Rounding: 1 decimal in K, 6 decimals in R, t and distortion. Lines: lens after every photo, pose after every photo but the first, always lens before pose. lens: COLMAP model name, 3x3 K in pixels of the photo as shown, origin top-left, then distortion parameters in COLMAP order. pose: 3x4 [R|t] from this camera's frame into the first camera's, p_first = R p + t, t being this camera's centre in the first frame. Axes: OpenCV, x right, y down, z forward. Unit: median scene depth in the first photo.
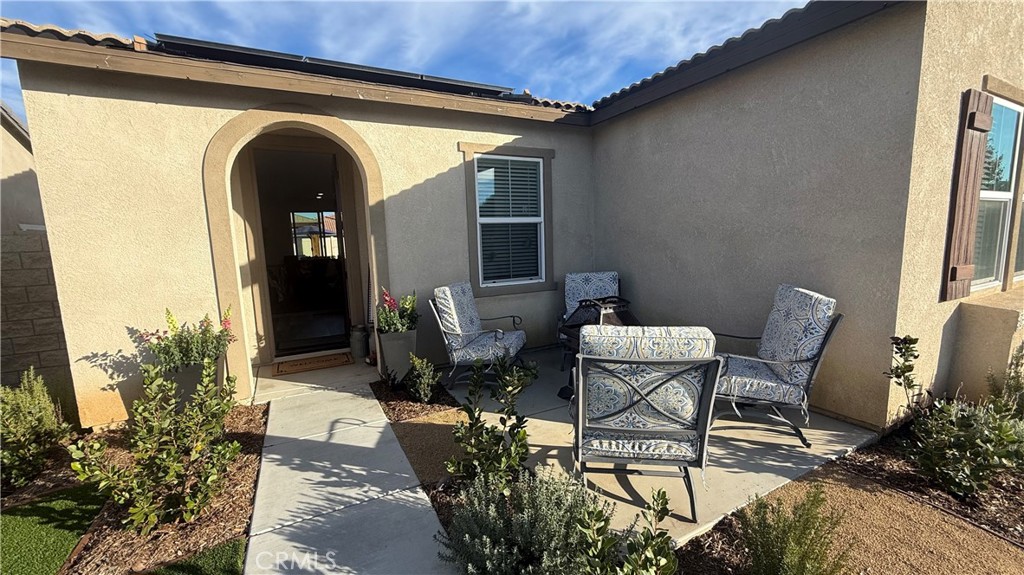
lens RADIAL K [[405.2, 0, 512.0], [0, 405.2, 287.5], [0, 0, 1]] dist [-0.000869, -0.000182]
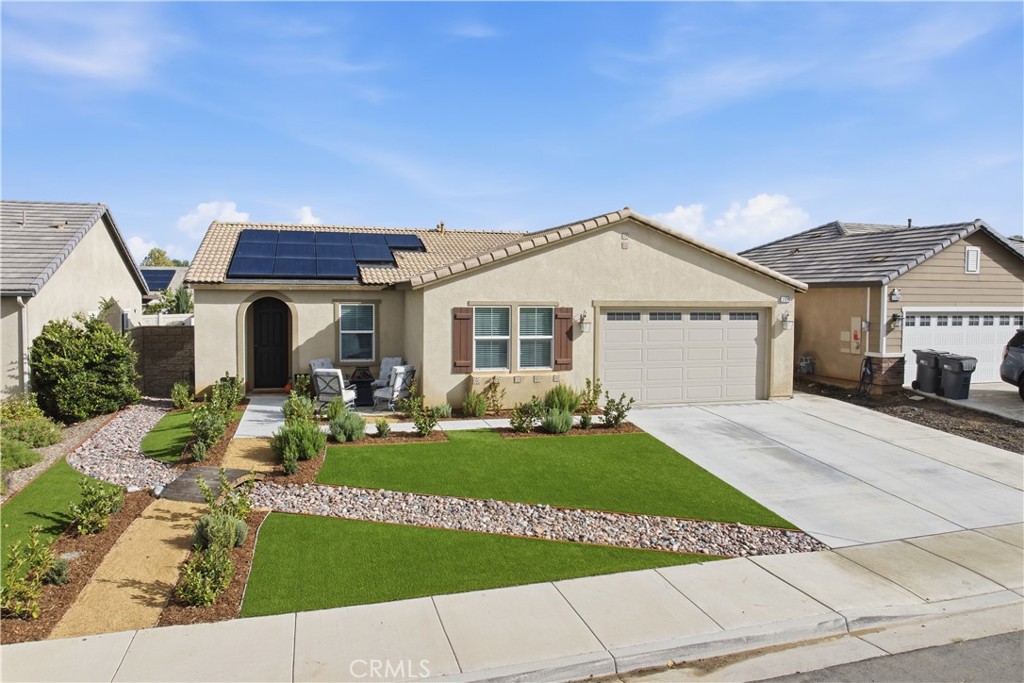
lens RADIAL K [[716.0, 0, 515.7], [0, 716.0, 343.6], [0, 0, 1]] dist [-0.035423, 0.008066]
pose [[0.979226, 0.055298, -0.195086, 2.290598], [-0.065176, 0.996877, -0.044580, 0.018249], [0.192012, 0.056369, 0.979772, -3.755644]]
